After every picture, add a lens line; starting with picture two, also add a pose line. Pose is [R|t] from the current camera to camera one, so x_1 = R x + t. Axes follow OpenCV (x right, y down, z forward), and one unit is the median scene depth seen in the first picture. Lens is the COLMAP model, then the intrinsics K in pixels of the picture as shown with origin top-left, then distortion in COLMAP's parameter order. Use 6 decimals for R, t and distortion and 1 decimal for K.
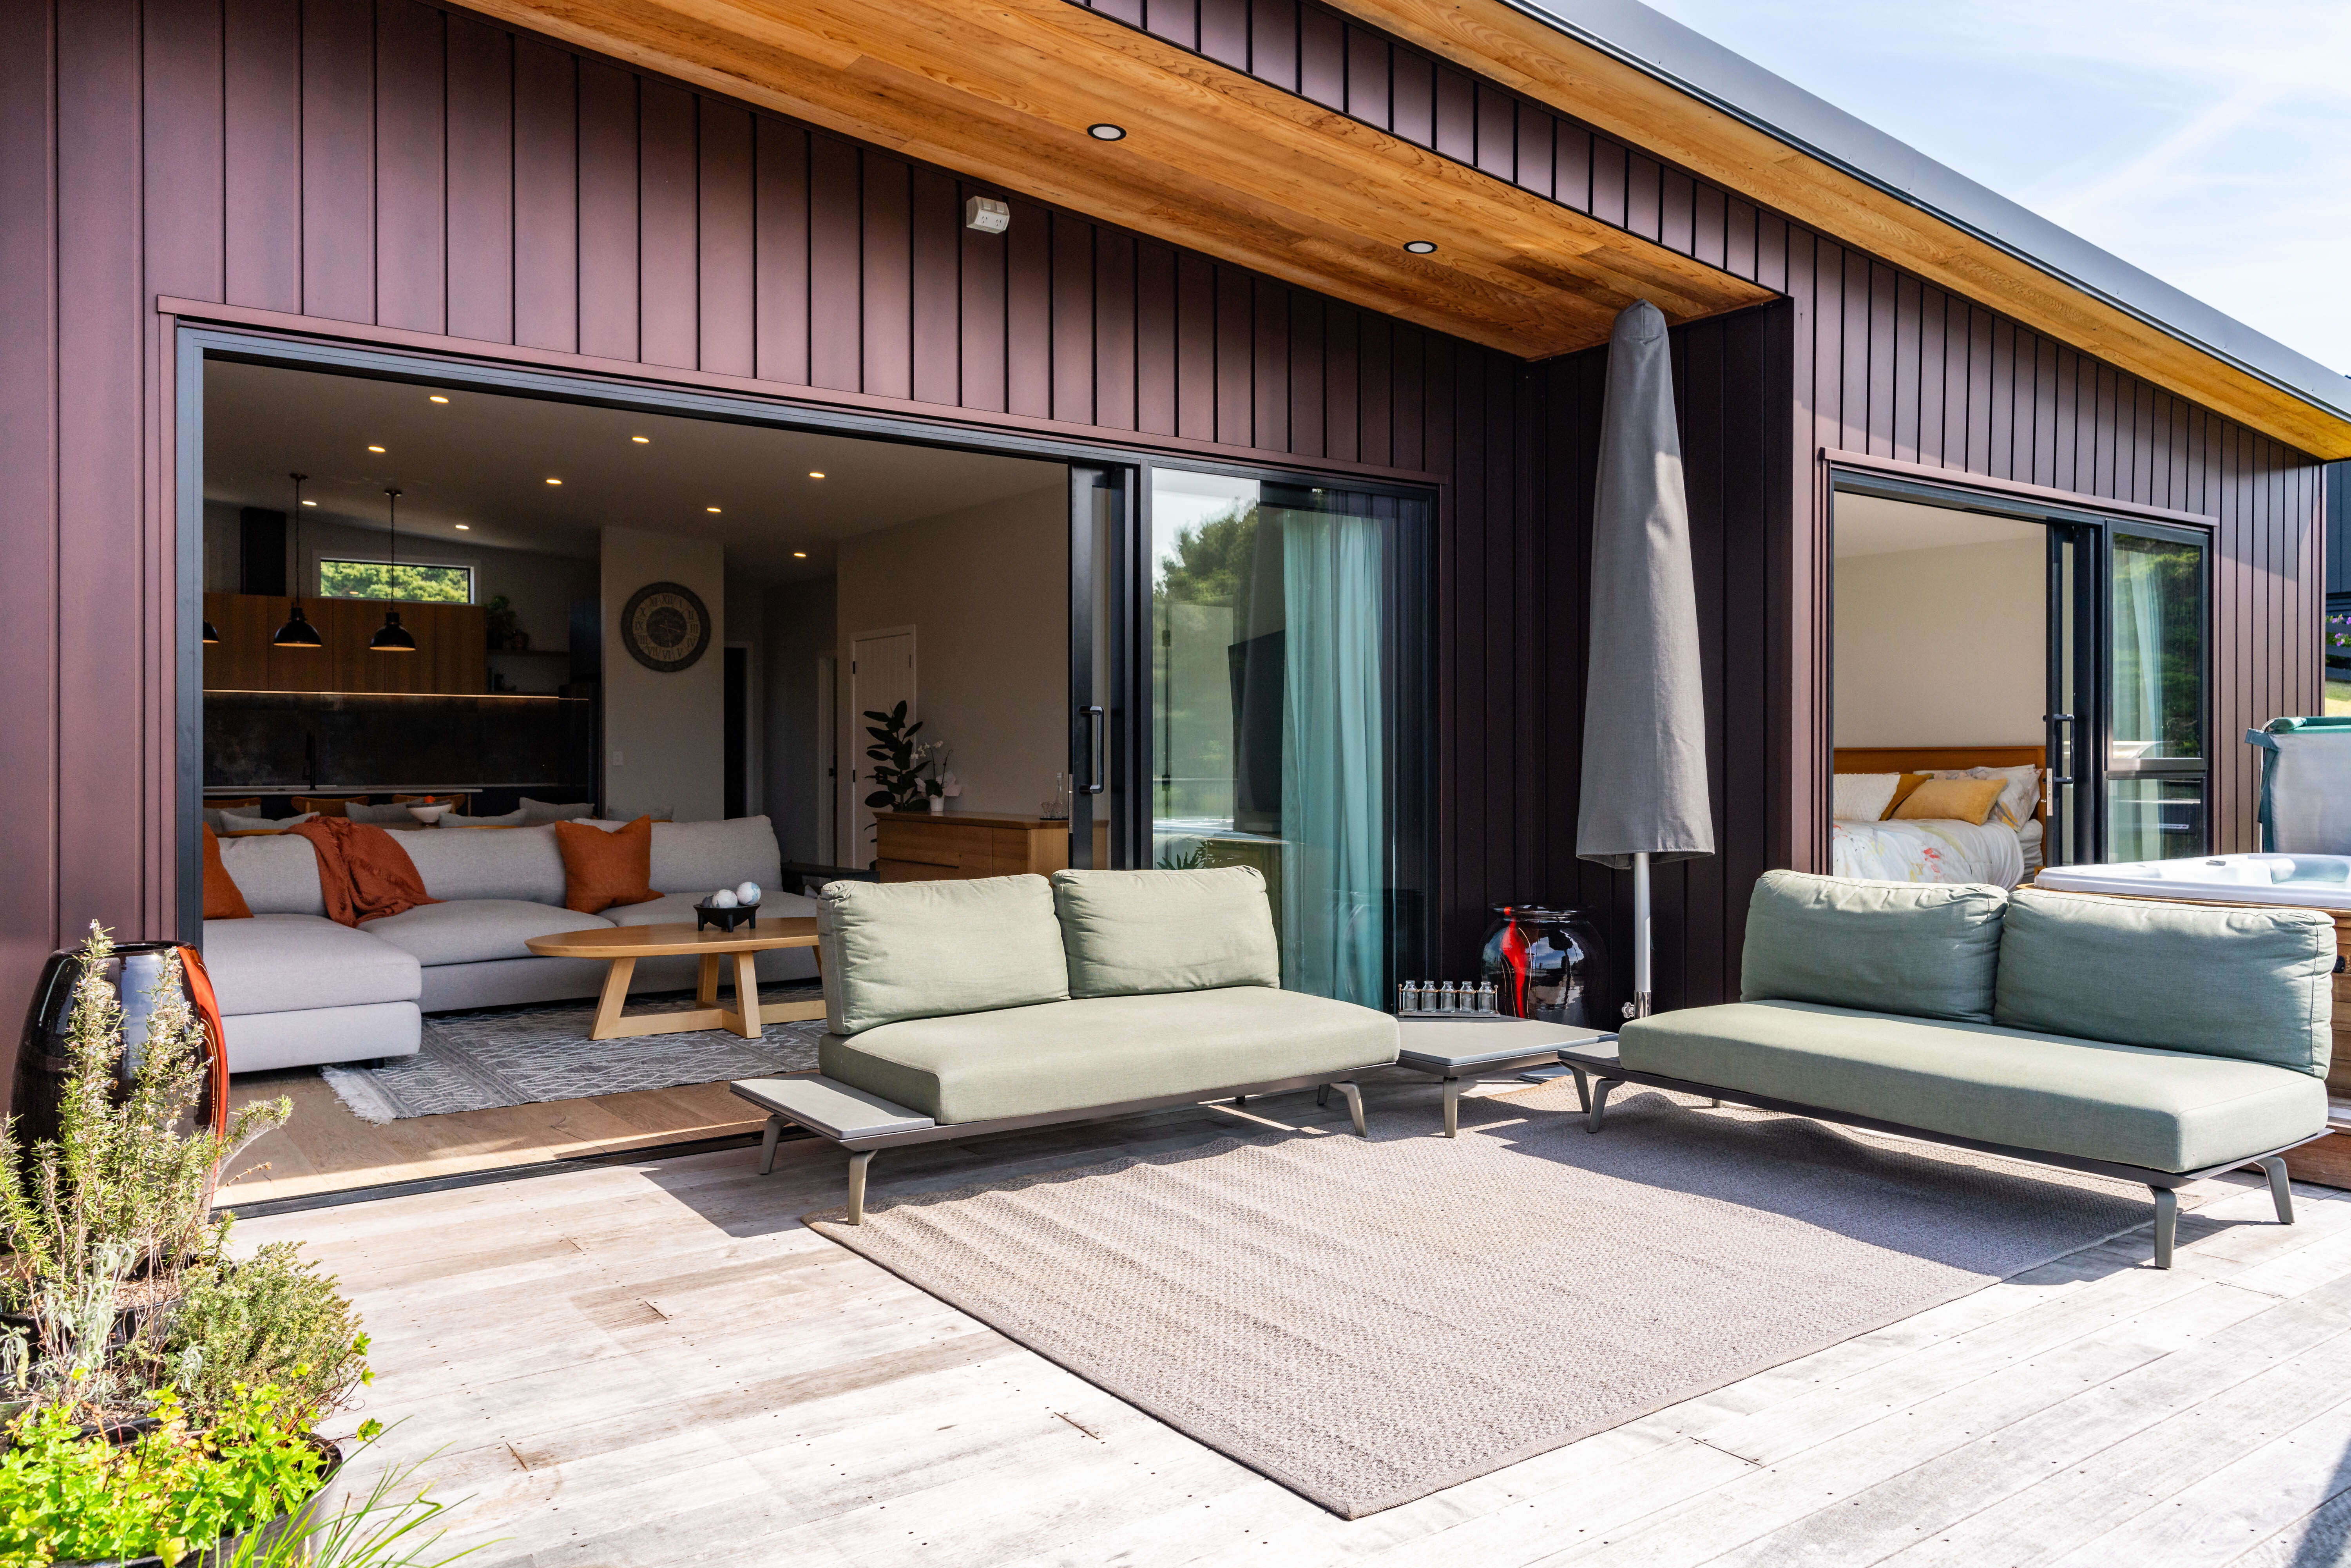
lens RADIAL K [[1687.7, 0, 1171.7], [0, 1687.7, 753.6], [0, 0, 1]] dist [0.000708, 0.000091]
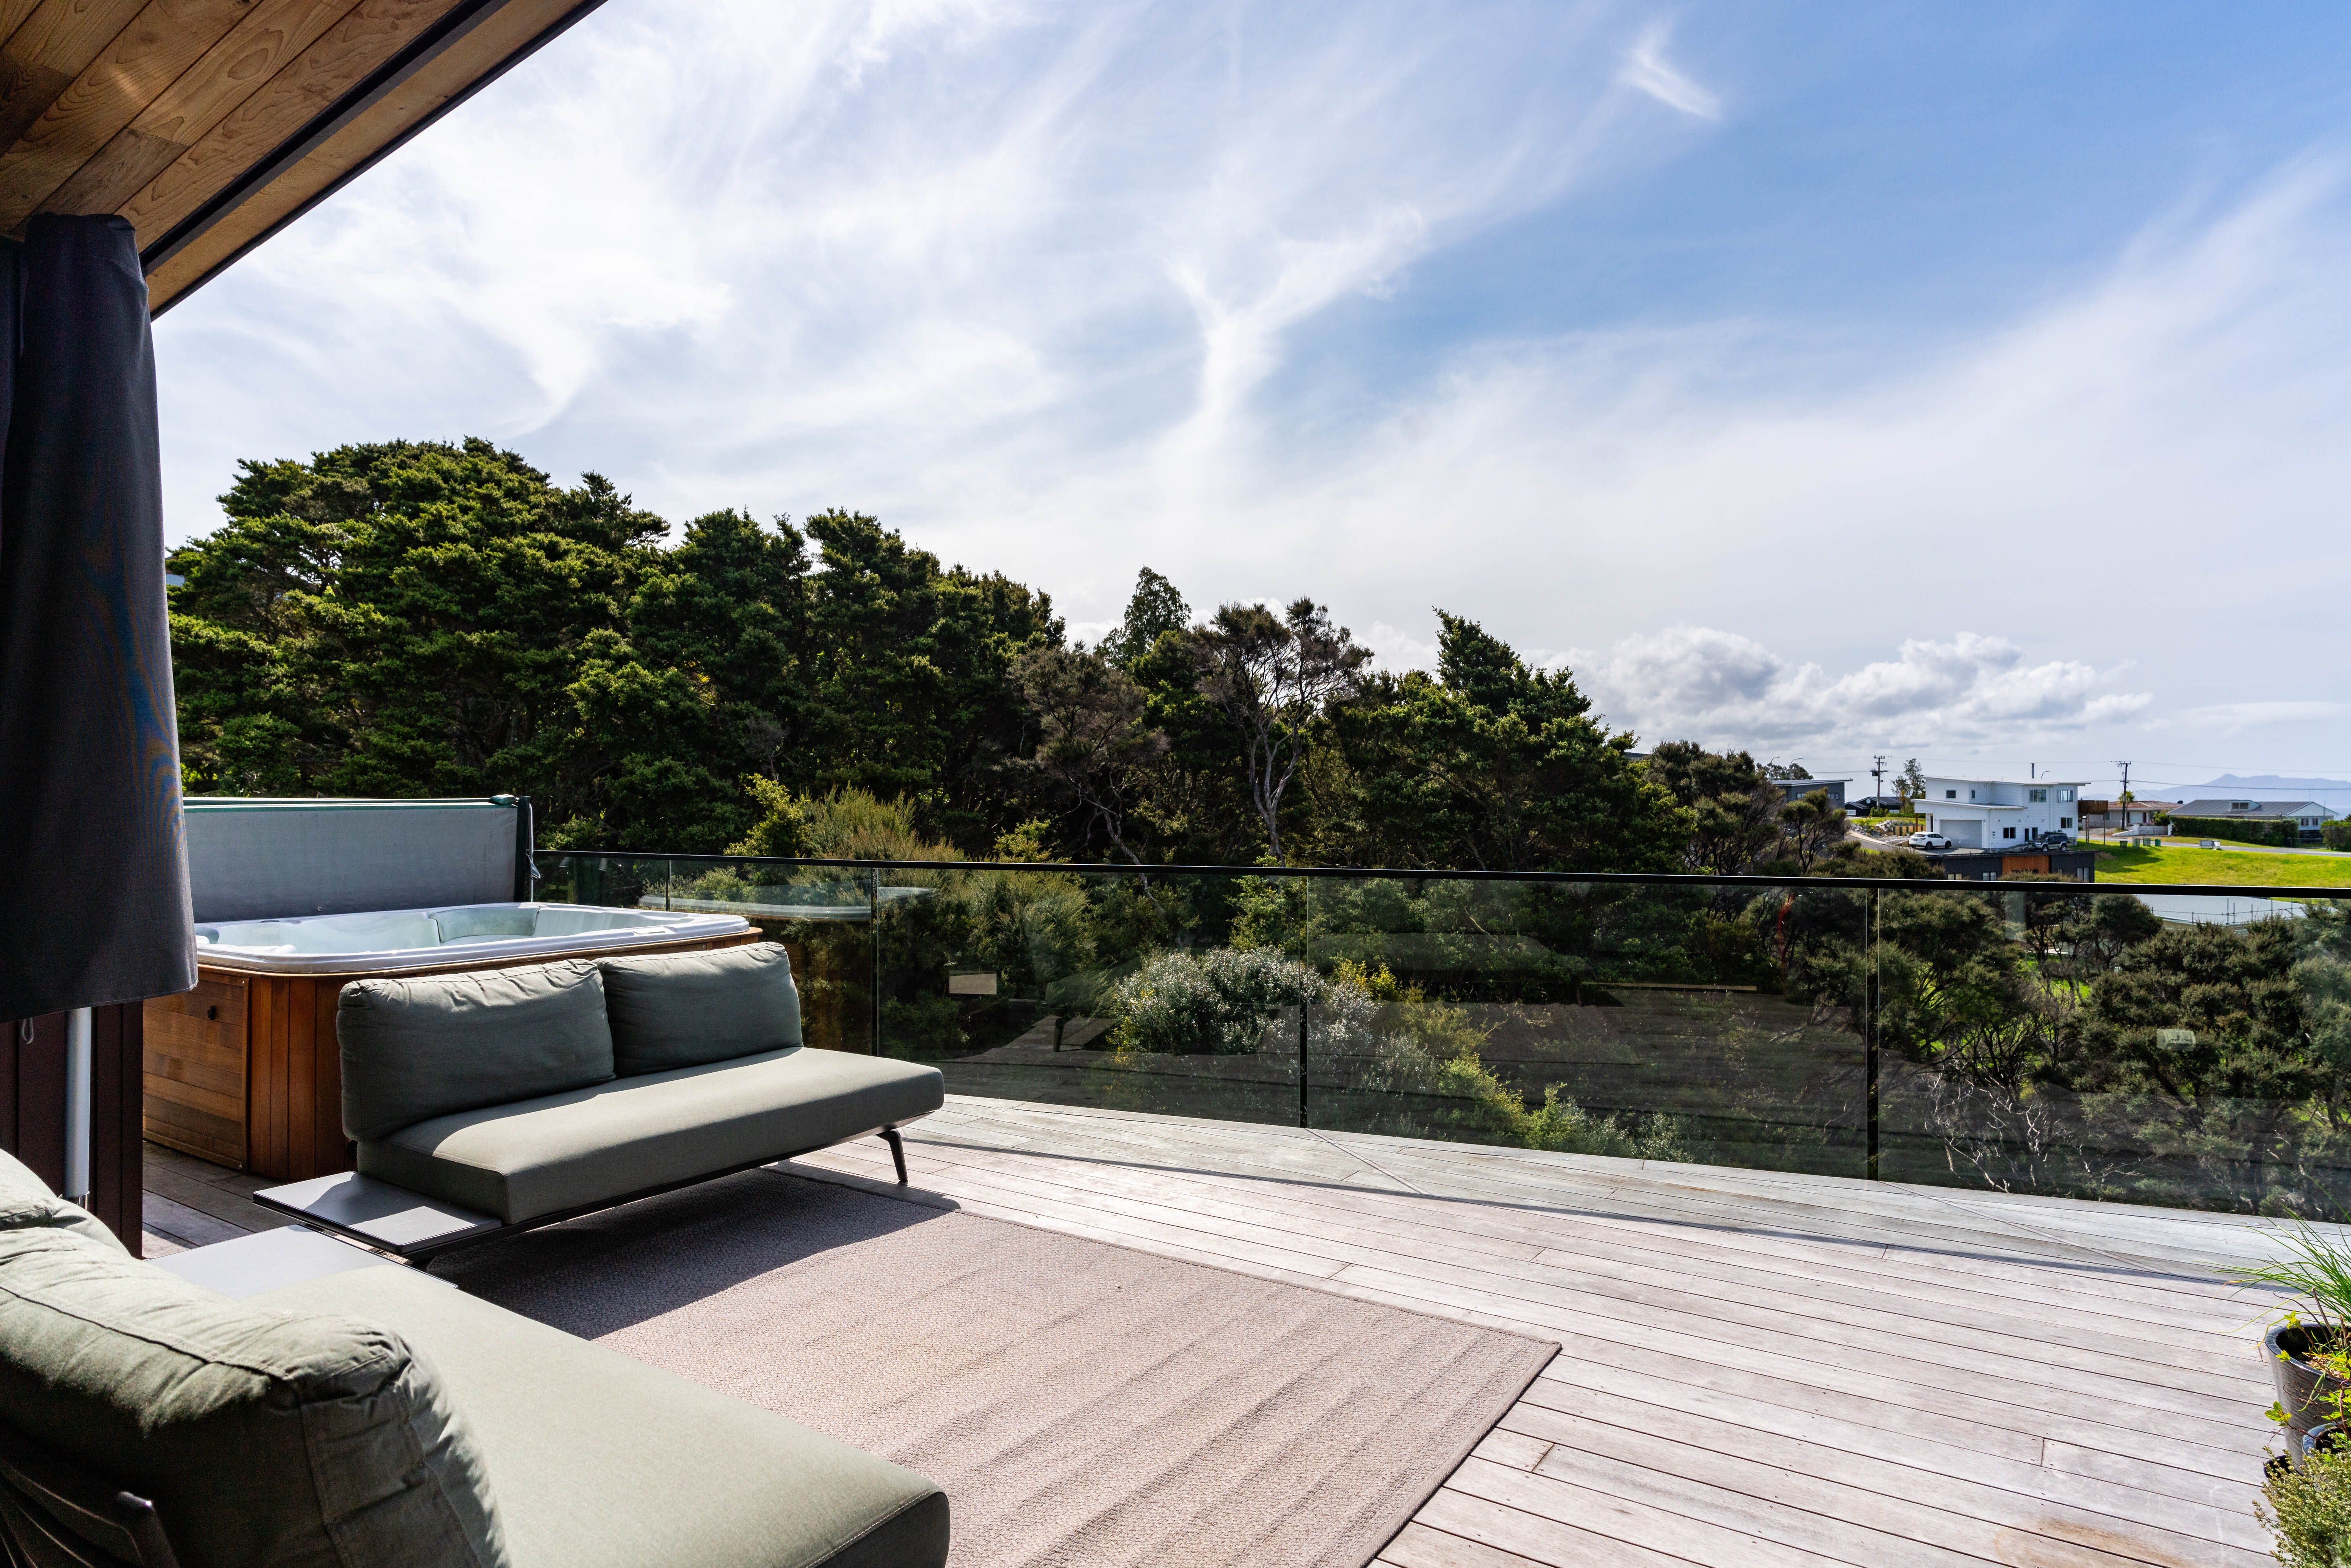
lens RADIAL K [[1366.0, 0, 1175.5], [0, 1366.0, 784.0], [0, 0, 1]] dist [0.000739, -0.000127]
pose [[-0.363714, 0.017755, 0.931341, -0.655711], [0.005169, 0.999841, -0.017042, -0.027012], [-0.931496, -0.001384, -0.363748, 1.248844]]
